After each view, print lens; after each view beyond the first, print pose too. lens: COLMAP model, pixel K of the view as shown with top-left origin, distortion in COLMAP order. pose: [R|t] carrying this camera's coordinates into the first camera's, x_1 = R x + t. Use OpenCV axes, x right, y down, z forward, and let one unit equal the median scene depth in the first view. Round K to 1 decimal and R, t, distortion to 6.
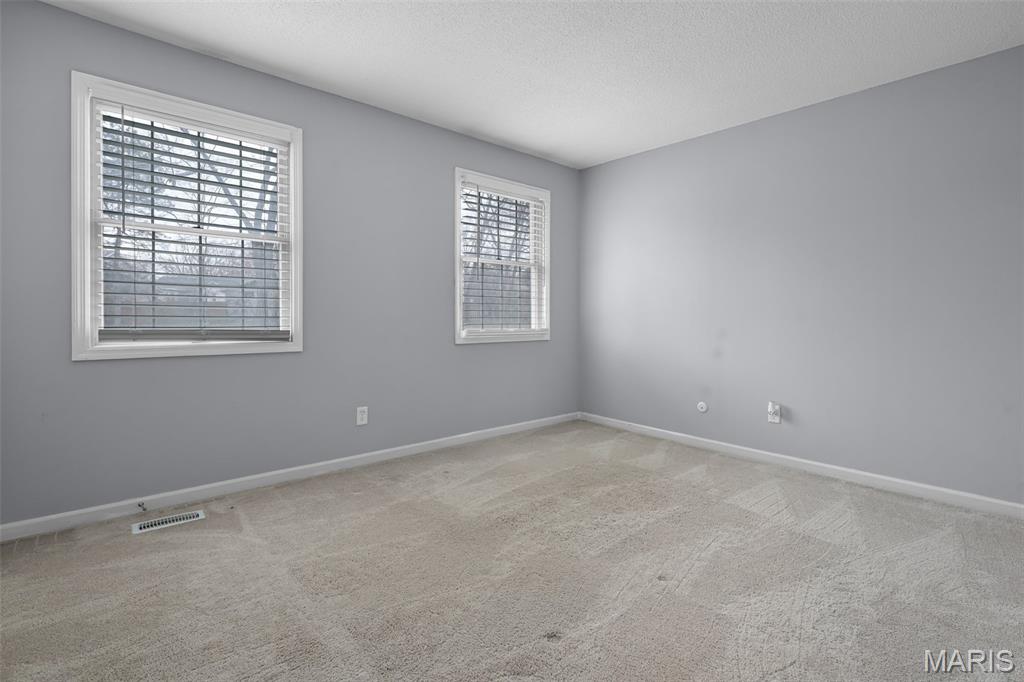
lens RADIAL K [[469.2, 0, 508.3], [0, 469.2, 325.3], [0, 0, 1]] dist [-0.004081, -0.000388]
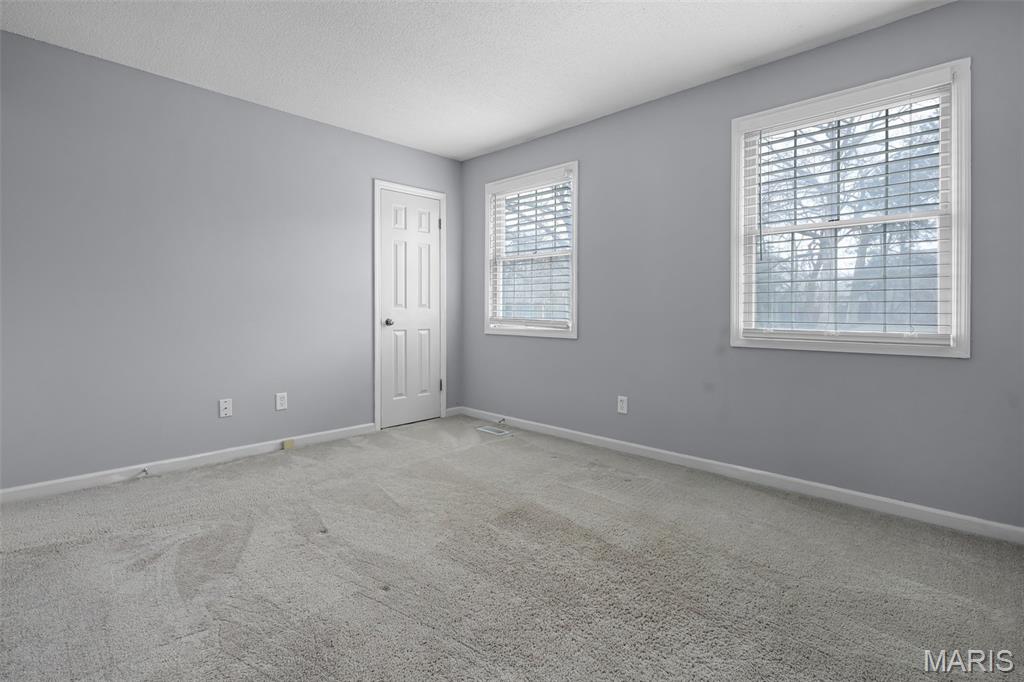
lens RADIAL K [[484.5, 0, 514.5], [0, 484.5, 316.7], [0, 0, 1]] dist [-0.000536, 0.000074]
pose [[0.099548, 0.010406, -0.994978, 0.743896], [-0.020065, 0.999763, 0.008448, -0.009879], [0.994830, 0.019123, 0.099733, 0.641196]]
